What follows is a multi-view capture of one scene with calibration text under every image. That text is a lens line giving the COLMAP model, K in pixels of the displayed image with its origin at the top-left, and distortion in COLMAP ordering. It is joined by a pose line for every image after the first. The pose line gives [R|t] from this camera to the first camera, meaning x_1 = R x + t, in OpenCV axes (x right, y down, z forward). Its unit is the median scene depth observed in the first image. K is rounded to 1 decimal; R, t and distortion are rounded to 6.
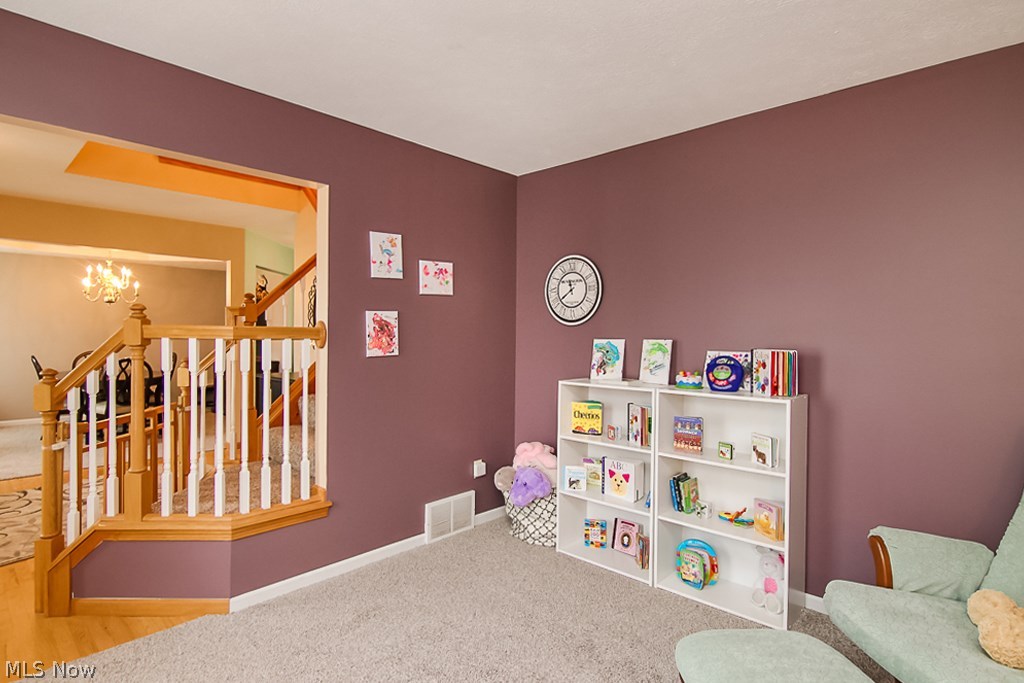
lens RADIAL K [[526.2, 0, 509.1], [0, 526.2, 340.8], [0, 0, 1]] dist [0.010339, -0.008655]
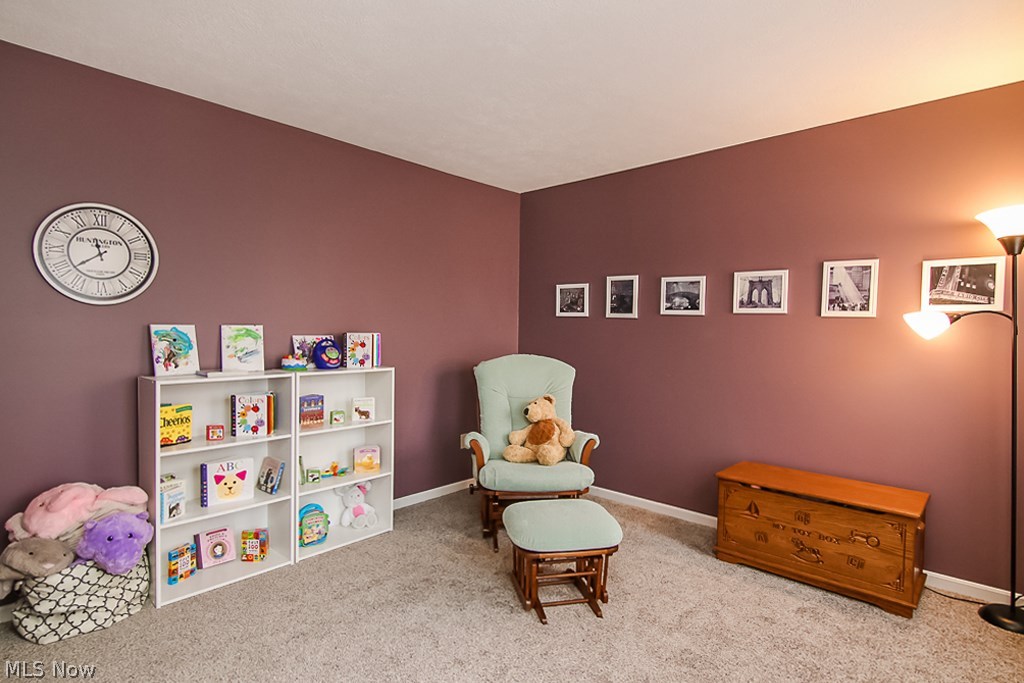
lens RADIAL K [[526.2, 0, 509.1], [0, 526.2, 340.8], [0, 0, 1]] dist [0.010339, -0.008655]
pose [[-0.013386, -0.035352, 0.999285, -0.658930], [-0.004259, 0.999368, 0.035298, -0.009328], [-0.999901, -0.003784, -0.013528, 0.517579]]
